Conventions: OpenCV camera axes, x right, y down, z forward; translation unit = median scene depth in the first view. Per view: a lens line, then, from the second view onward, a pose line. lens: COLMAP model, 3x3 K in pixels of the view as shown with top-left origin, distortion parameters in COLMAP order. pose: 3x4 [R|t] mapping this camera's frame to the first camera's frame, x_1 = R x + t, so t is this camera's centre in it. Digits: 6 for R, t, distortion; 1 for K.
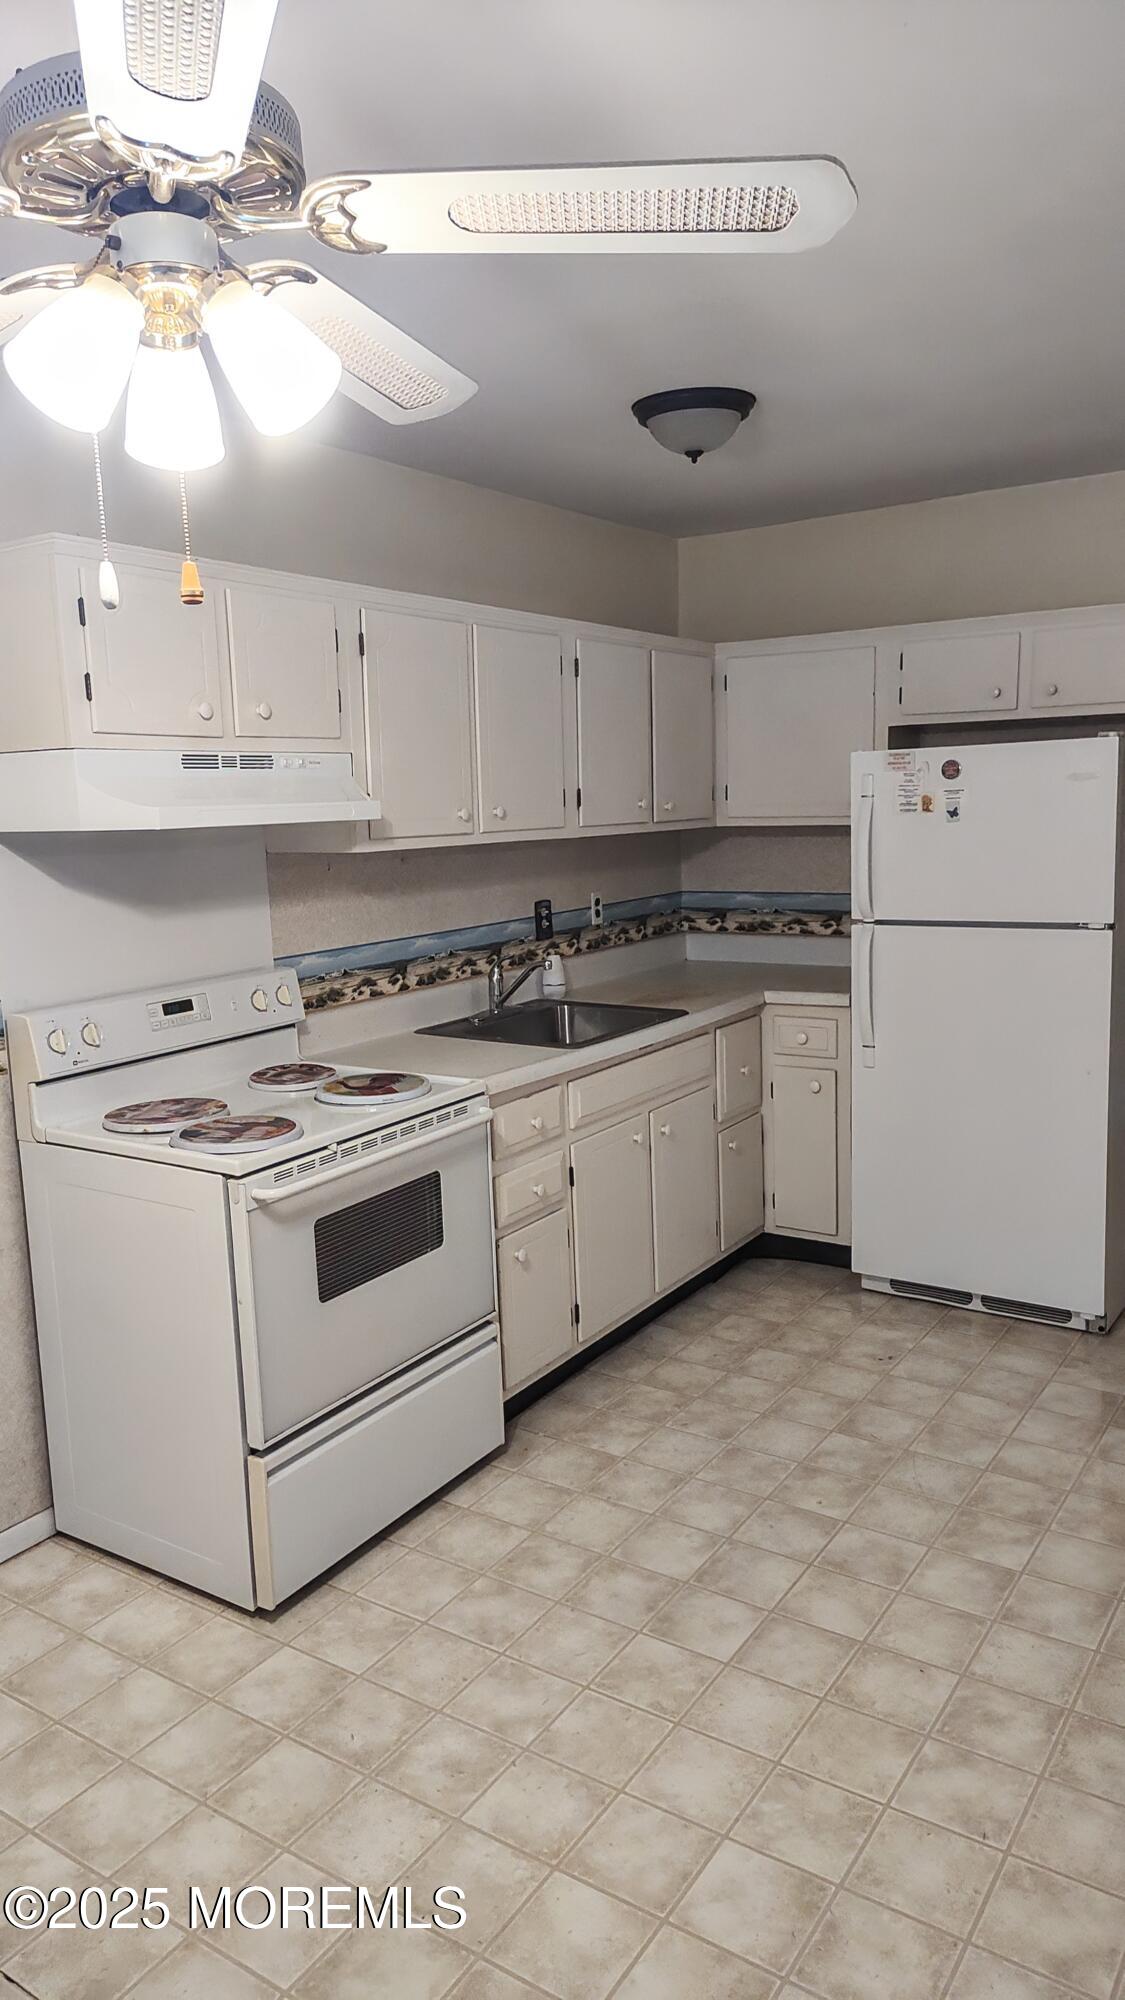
lens RADIAL K [[1354.3, 0, 556.4], [0, 1354.3, 1004.8], [0, 0, 1]] dist [0.046456, -0.058095]
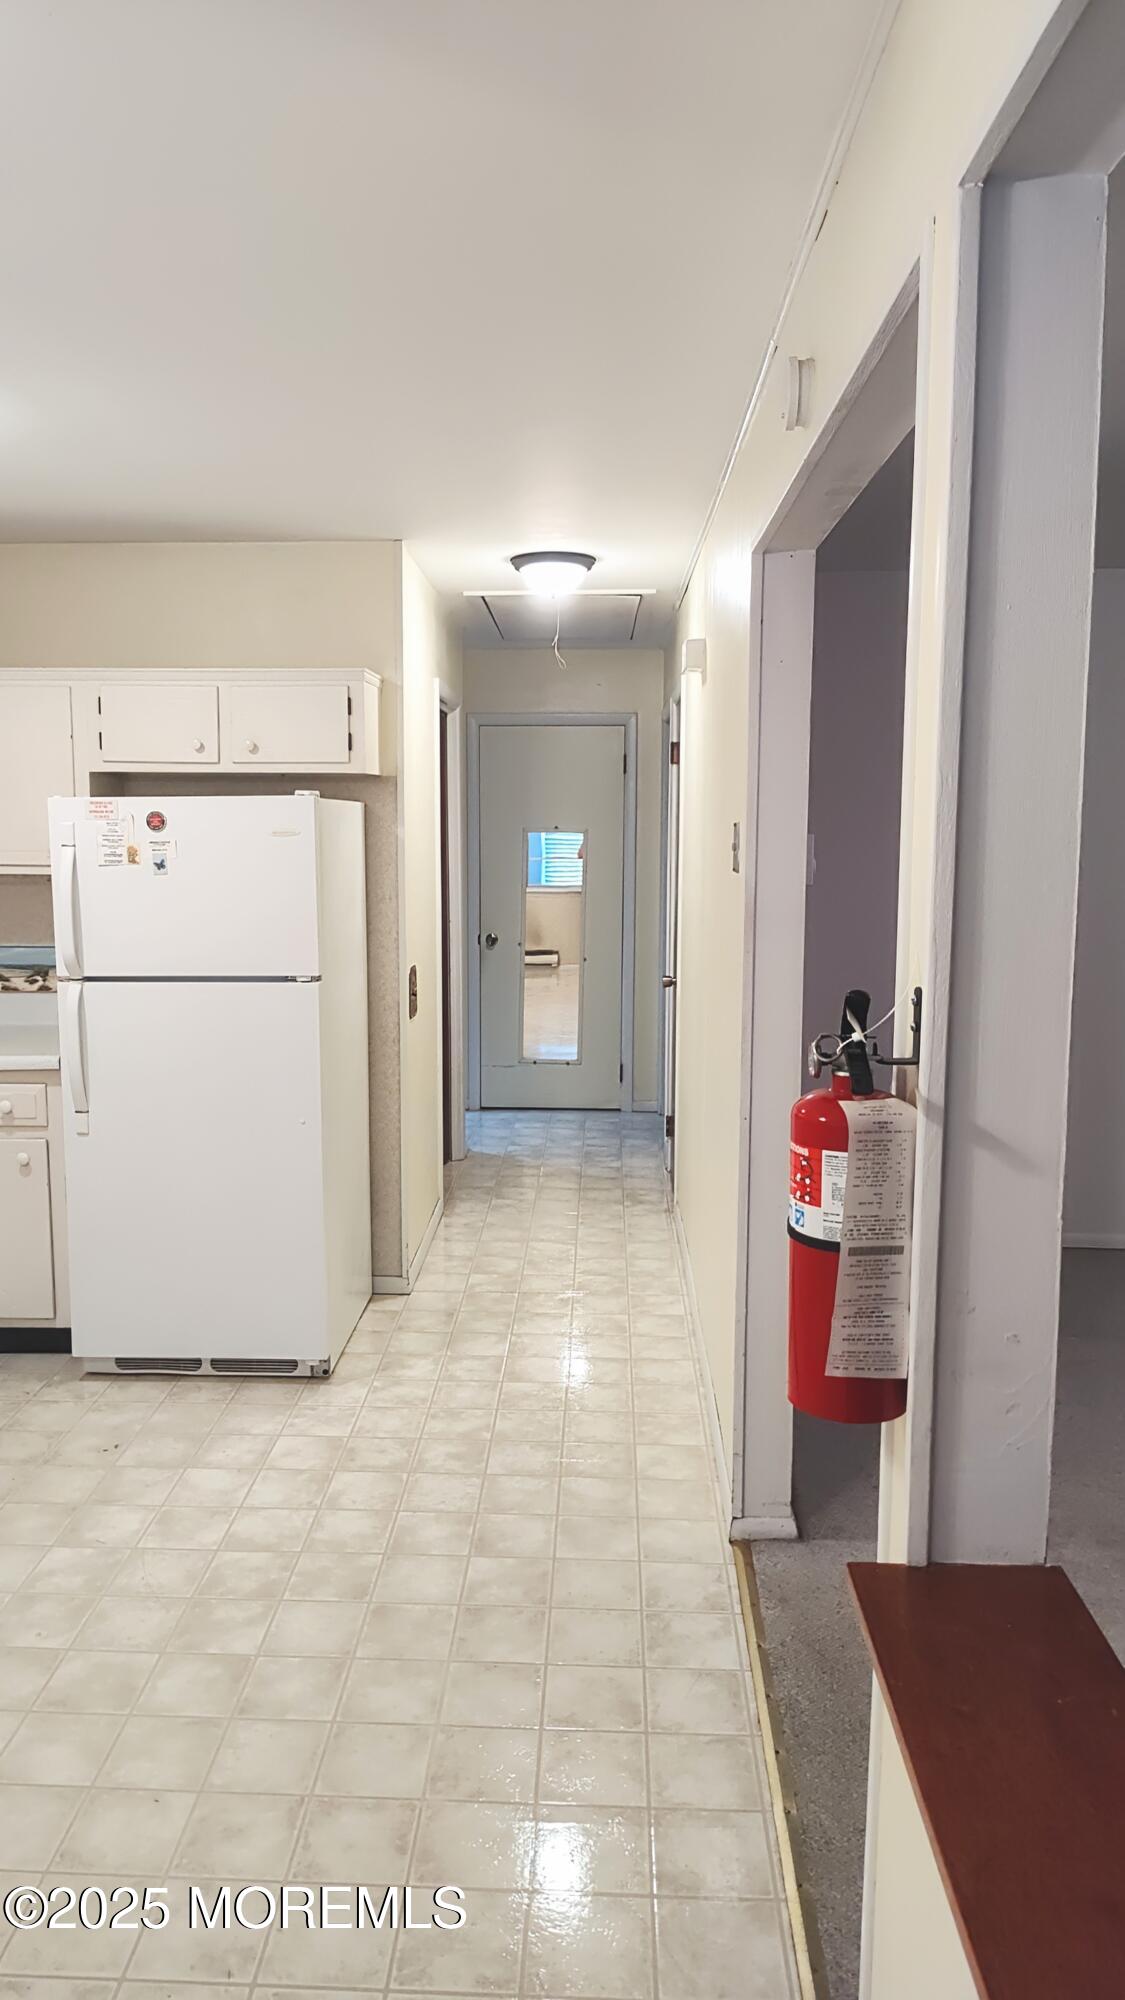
lens RADIAL K [[1354.3, 0, 521.7], [0, 1354.3, 995.5], [0, 0, 1]] dist [0.046456, -0.058095]
pose [[0.860599, -0.029718, 0.508416, 0.017814], [0.049750, 0.998427, -0.025851, -0.010319], [-0.506848, 0.047541, 0.860723, 0.038412]]
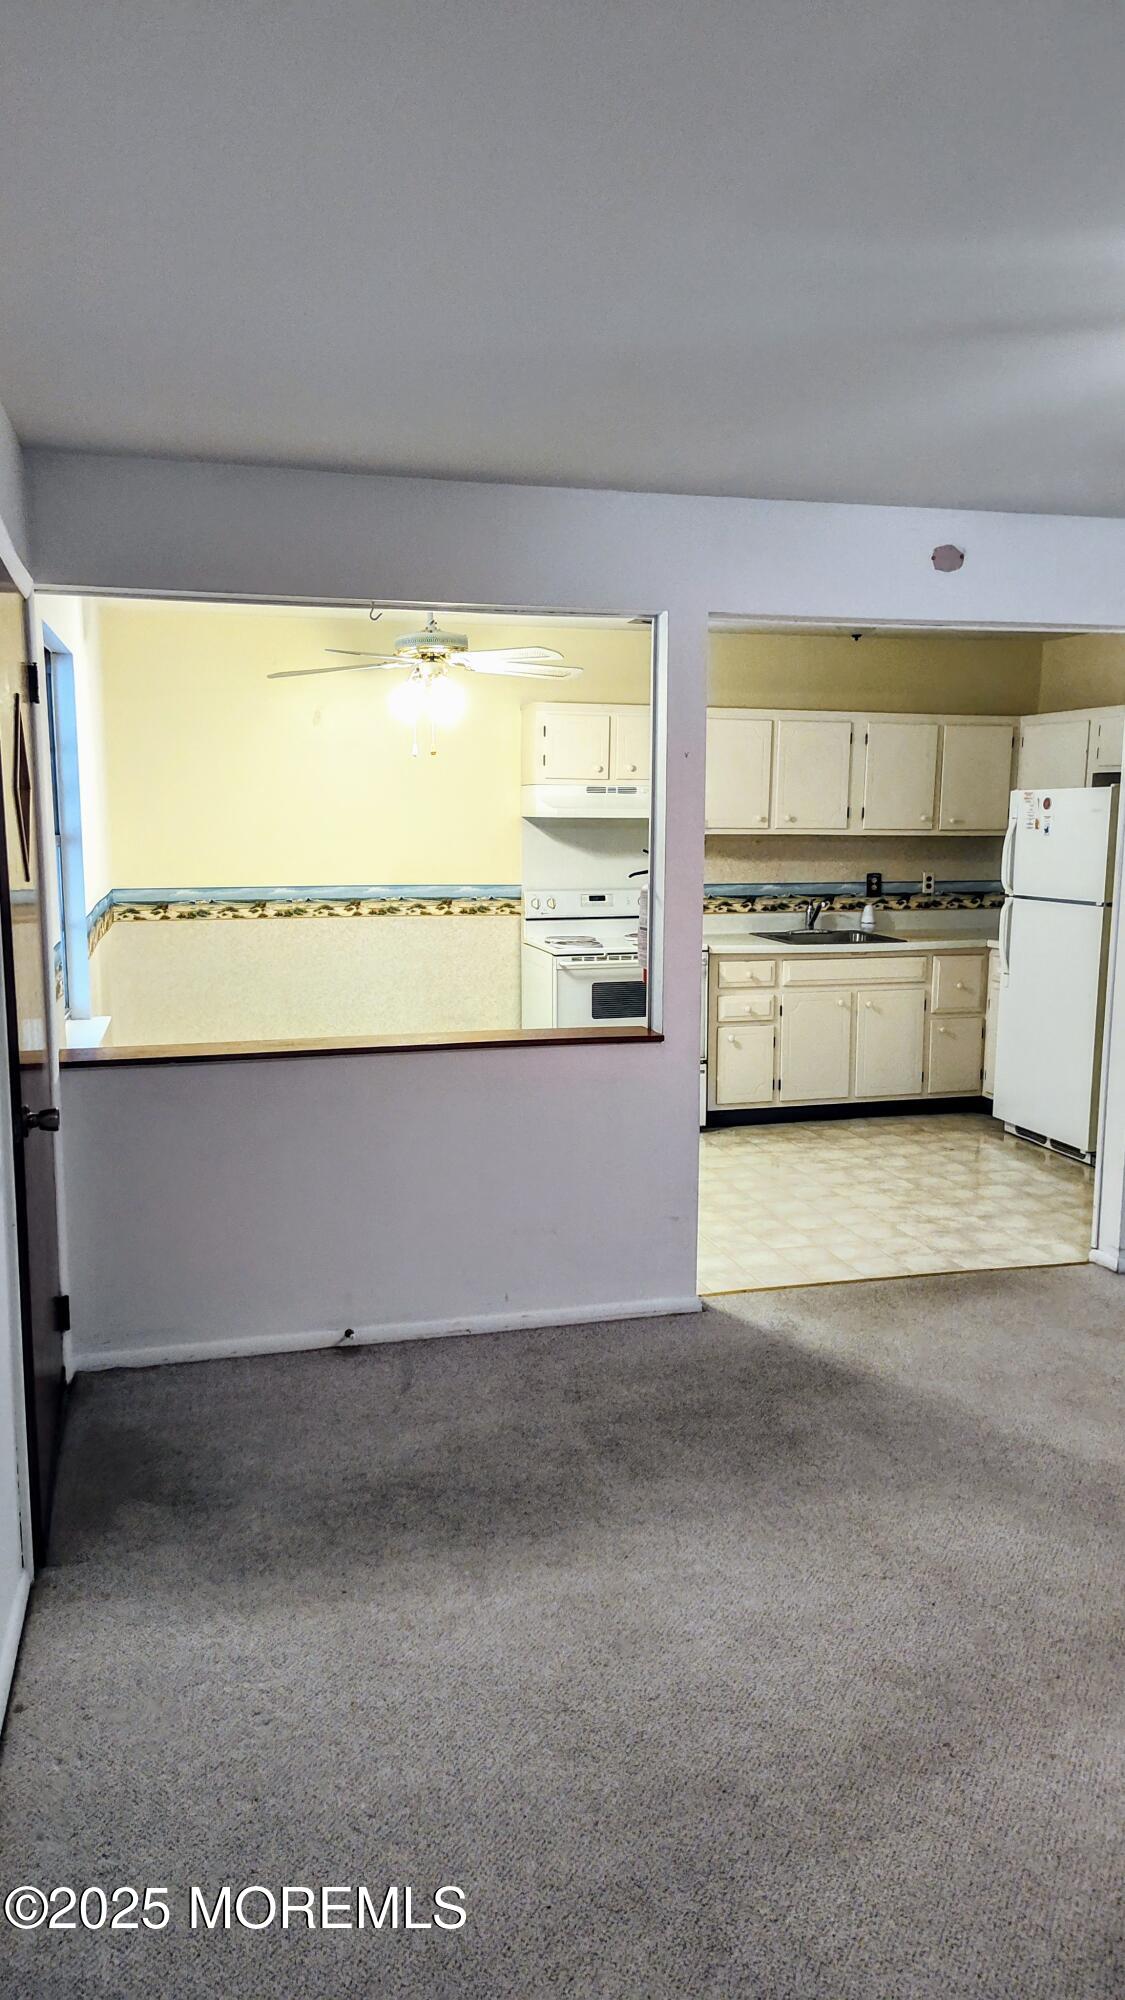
lens RADIAL K [[1354.3, 0, 554.0], [0, 1354.3, 1010.1], [0, 0, 1]] dist [0.046456, -0.058095]
pose [[0.753099, 0.133398, -0.644242, 0.915736], [-0.131190, 0.990012, 0.051636, 0.063814], [0.644695, 0.045631, 0.763077, -0.602041]]
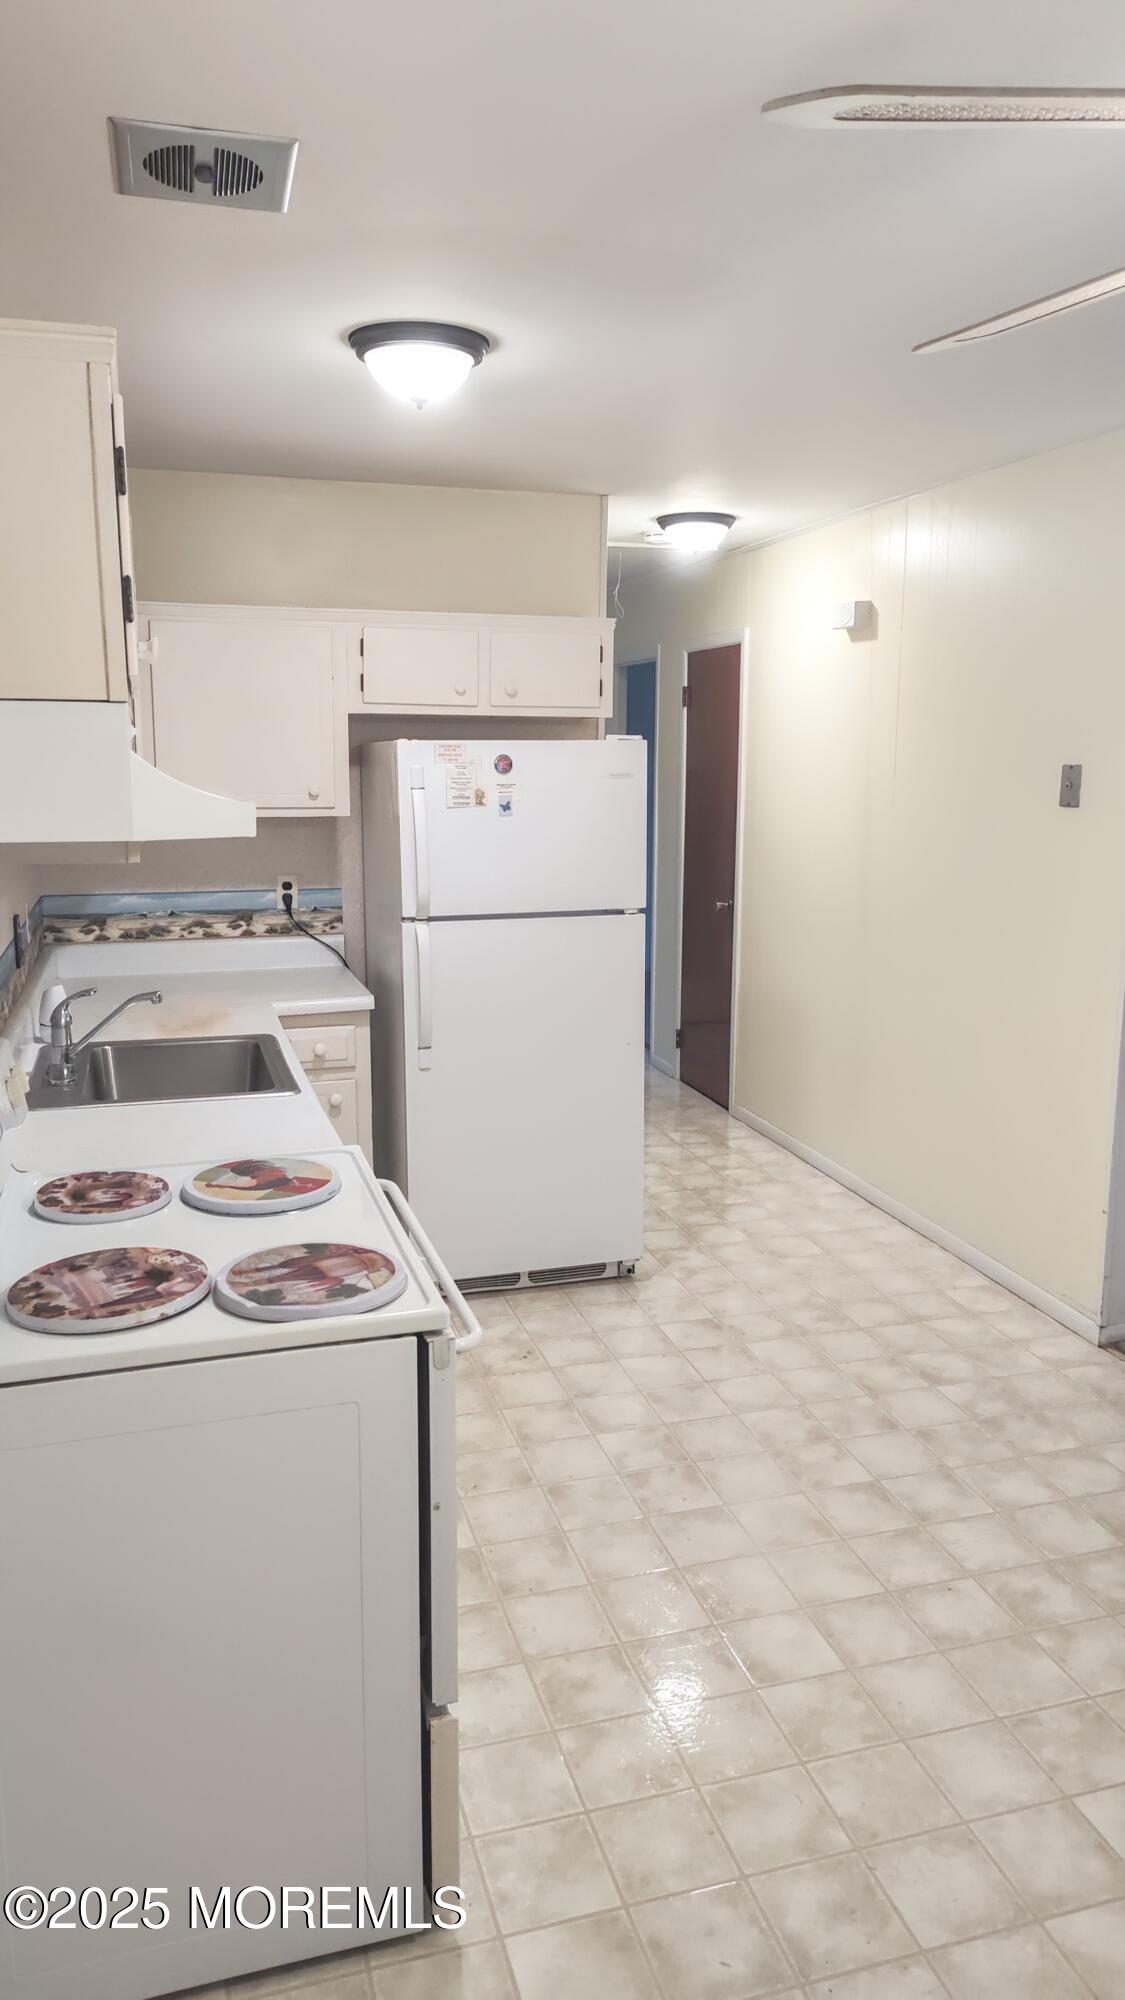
lens RADIAL K [[1354.3, 0, 550.5], [0, 1354.3, 980.6], [0, 0, 1]] dist [0.046456, -0.058095]
pose [[0.638599, -0.090379, 0.764214, -0.468589], [0.095954, 0.994681, 0.037453, -0.046284], [-0.763534, 0.049412, 0.643875, 0.325647]]
